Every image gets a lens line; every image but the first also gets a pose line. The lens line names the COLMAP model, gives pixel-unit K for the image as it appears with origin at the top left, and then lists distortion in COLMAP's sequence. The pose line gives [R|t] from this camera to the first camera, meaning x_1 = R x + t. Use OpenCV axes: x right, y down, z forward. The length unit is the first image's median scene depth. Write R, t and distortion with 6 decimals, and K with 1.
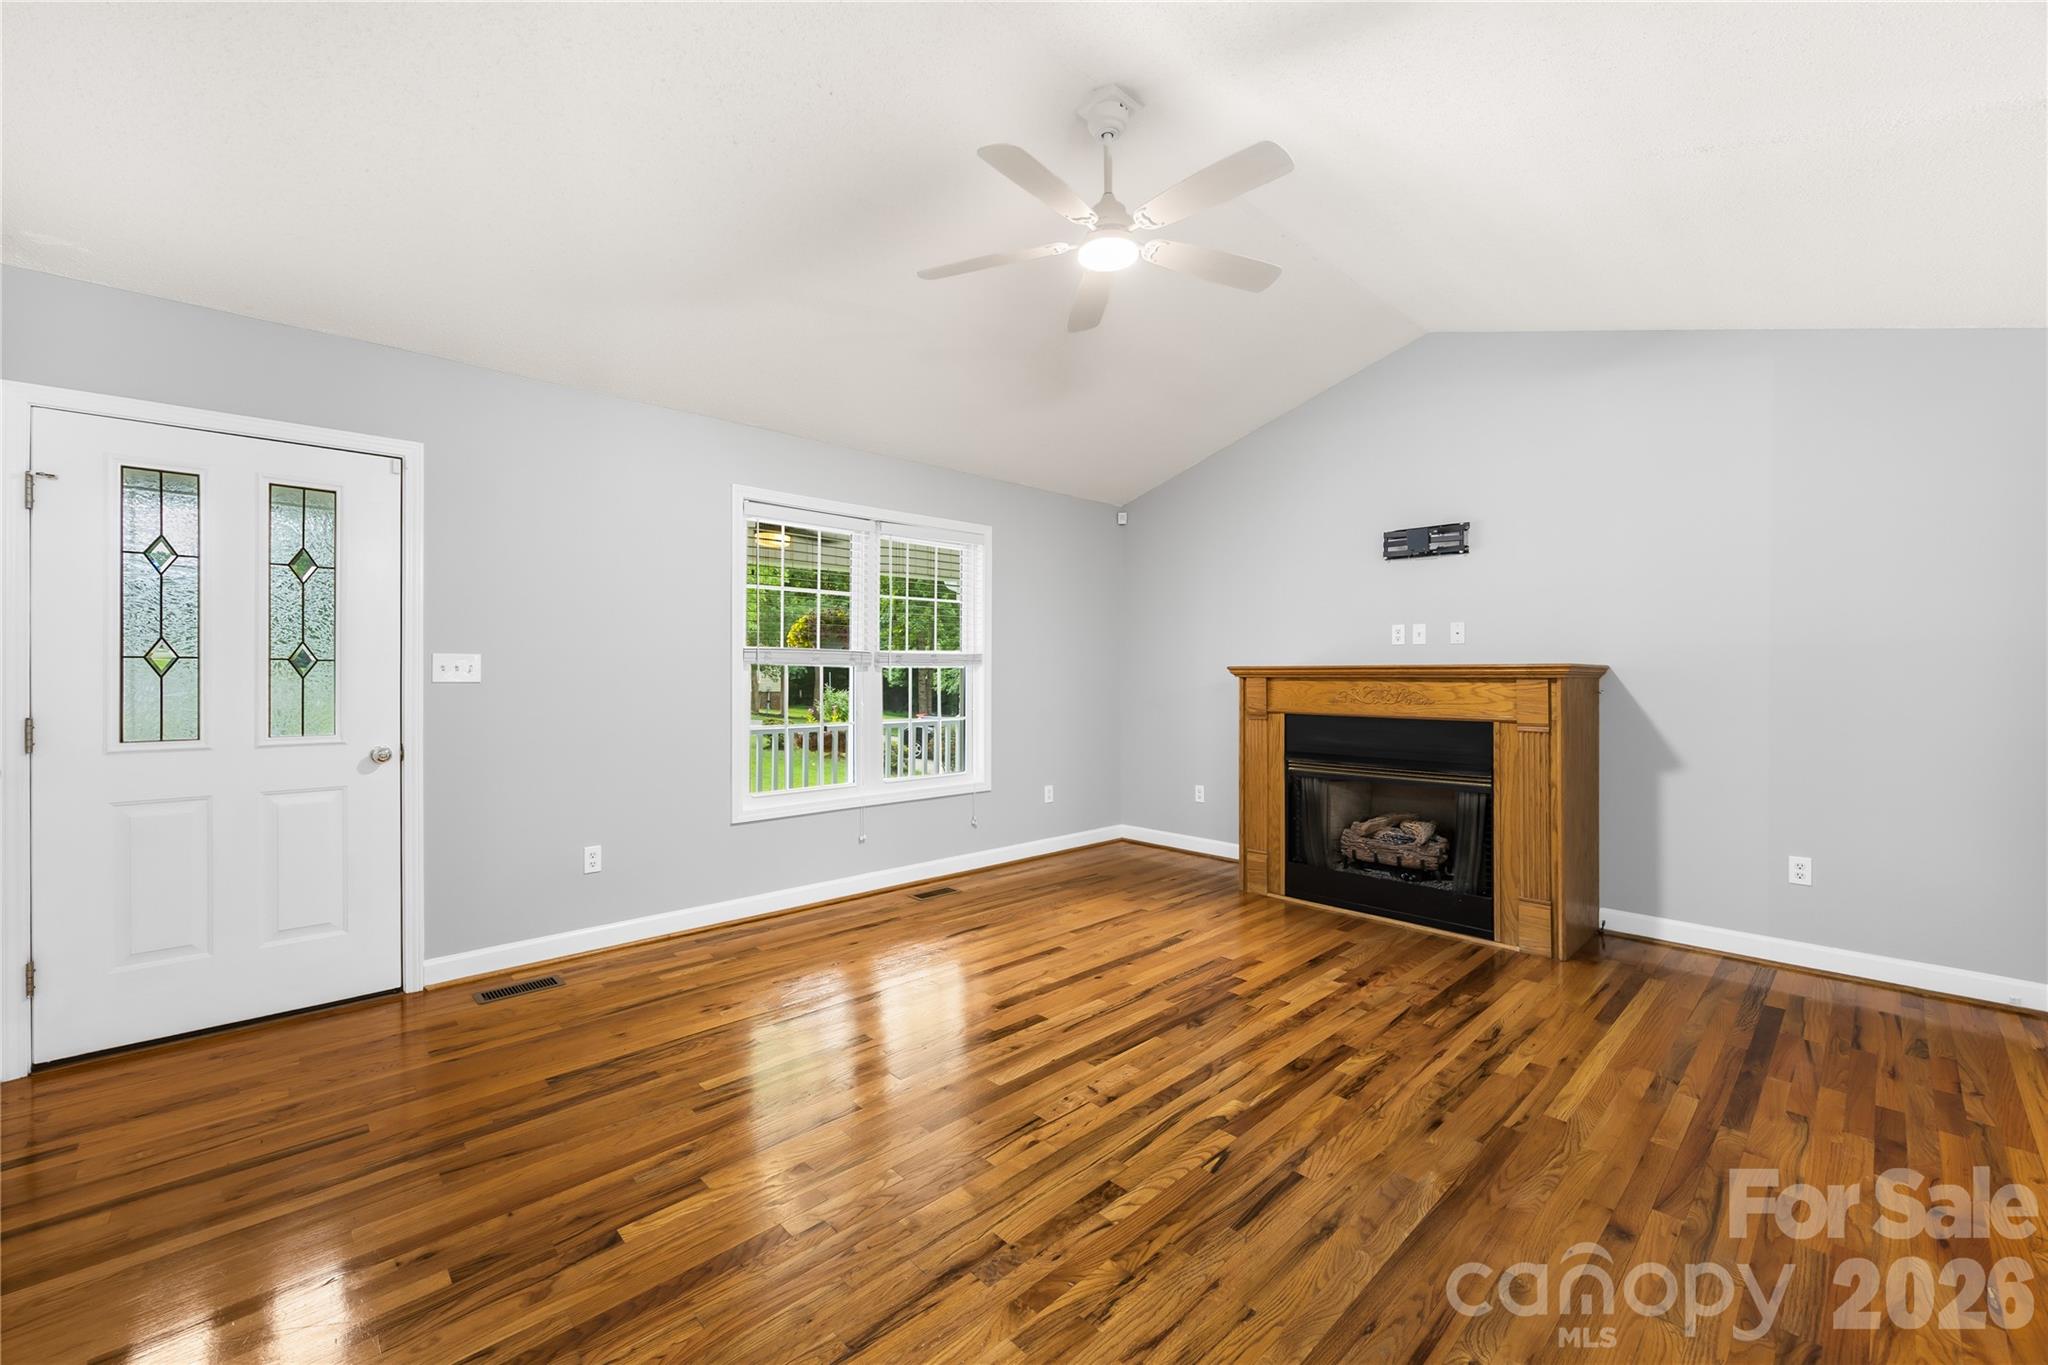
lens RADIAL K [[815.0, 0, 1021.9], [0, 815.0, 675.5], [0, 0, 1]] dist [0.001068, 0.000233]
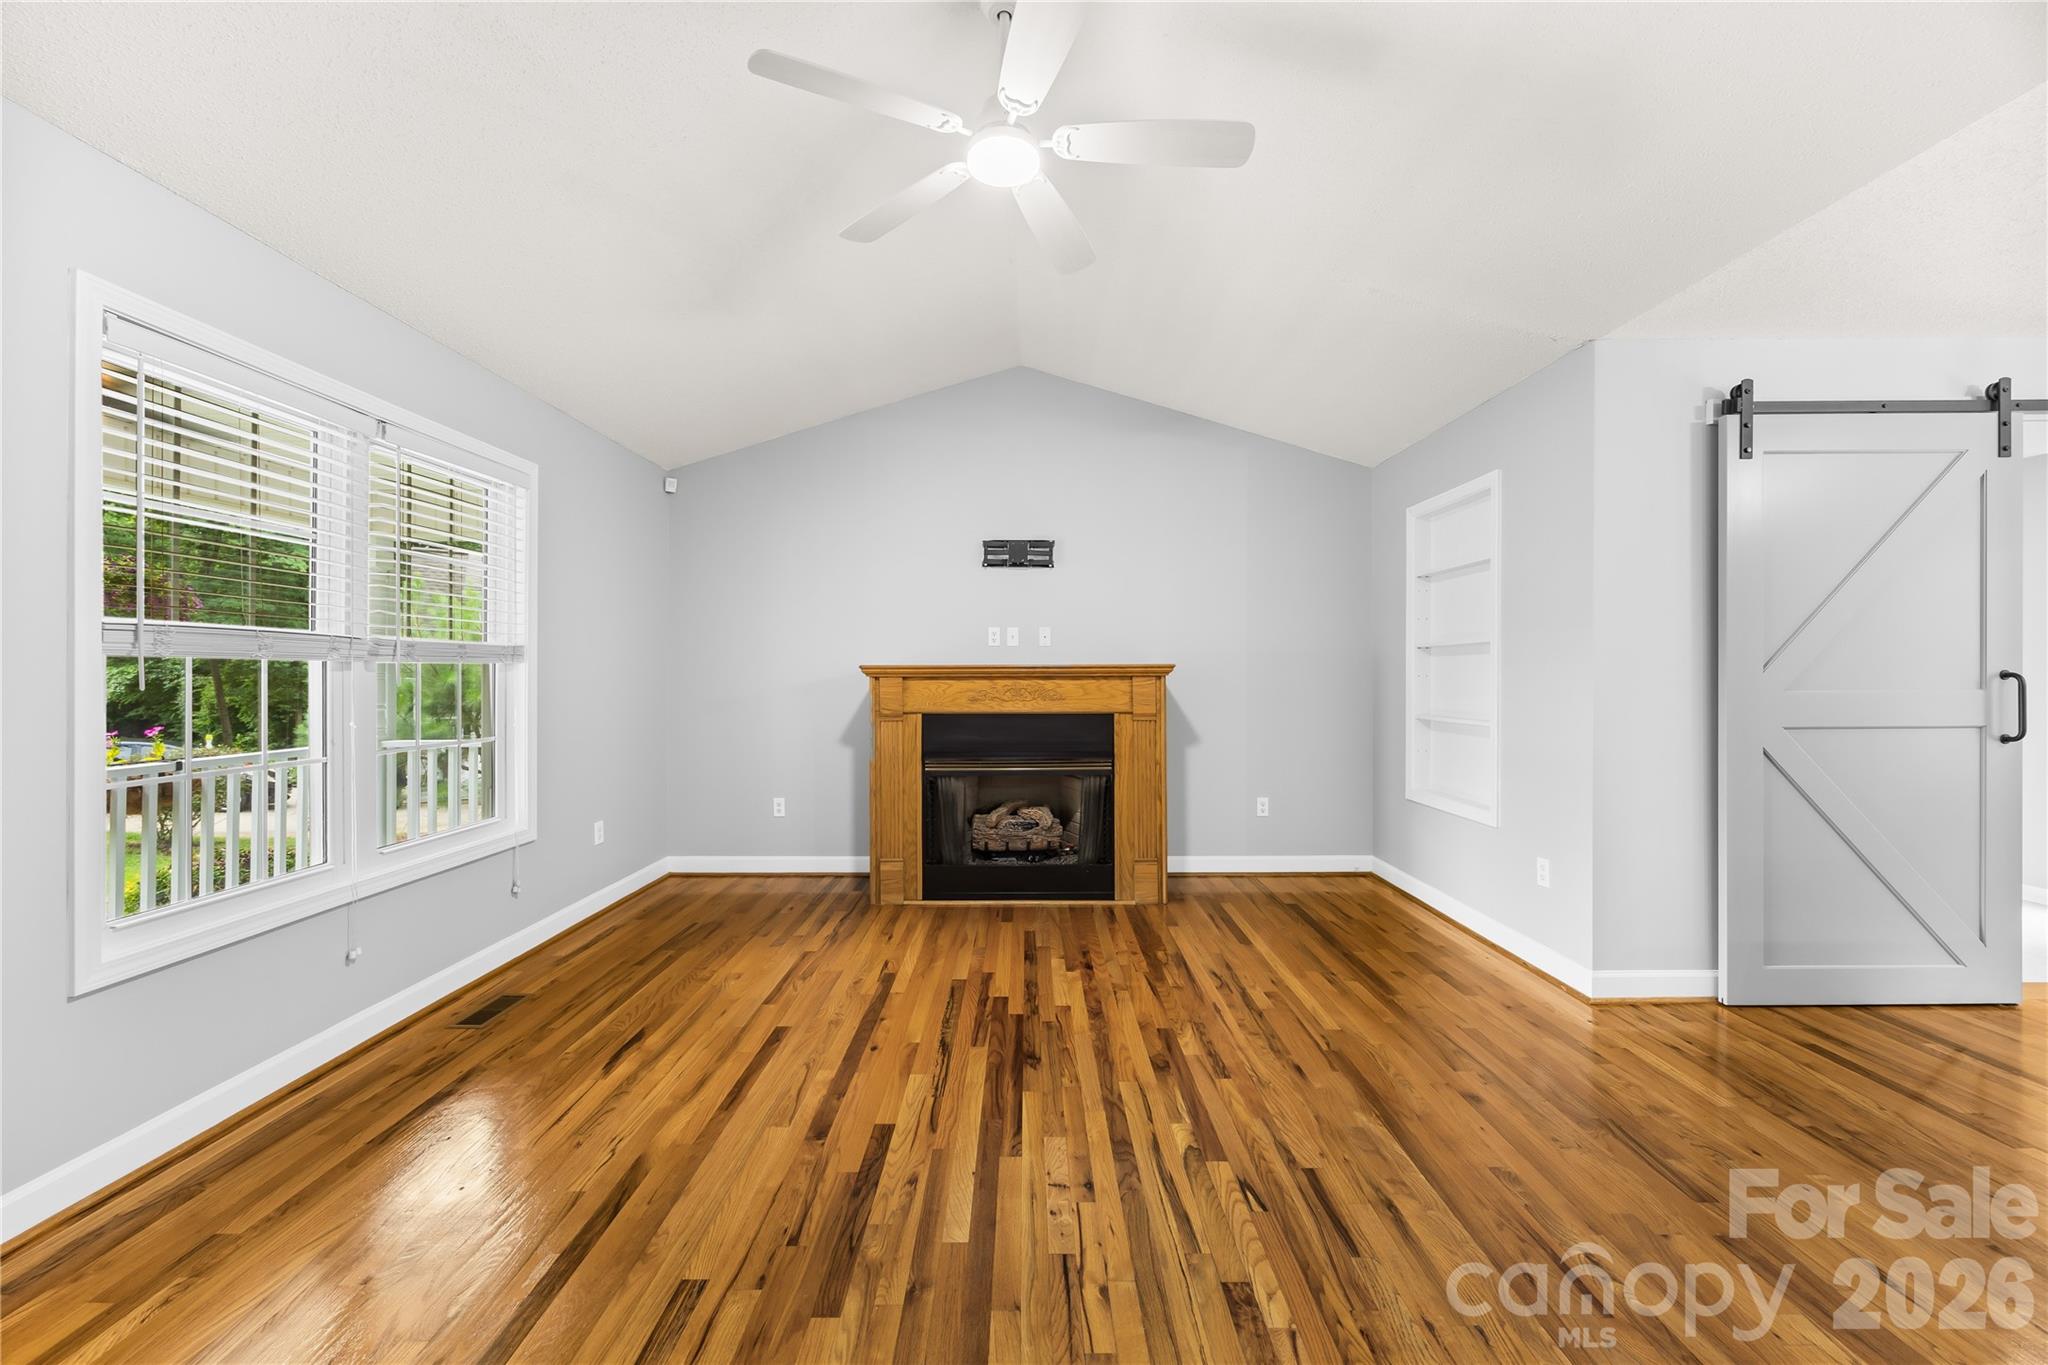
lens RADIAL K [[778.9, 0, 1025.9], [0, 778.9, 675.1], [0, 0, 1]] dist [-0.002827, -0.000199]
pose [[0.690495, -0.003537, 0.723329, -0.318109], [0.004692, 0.999989, 0.000411, 0.000762], [-0.723322, 0.003110, 0.690503, 0.316790]]
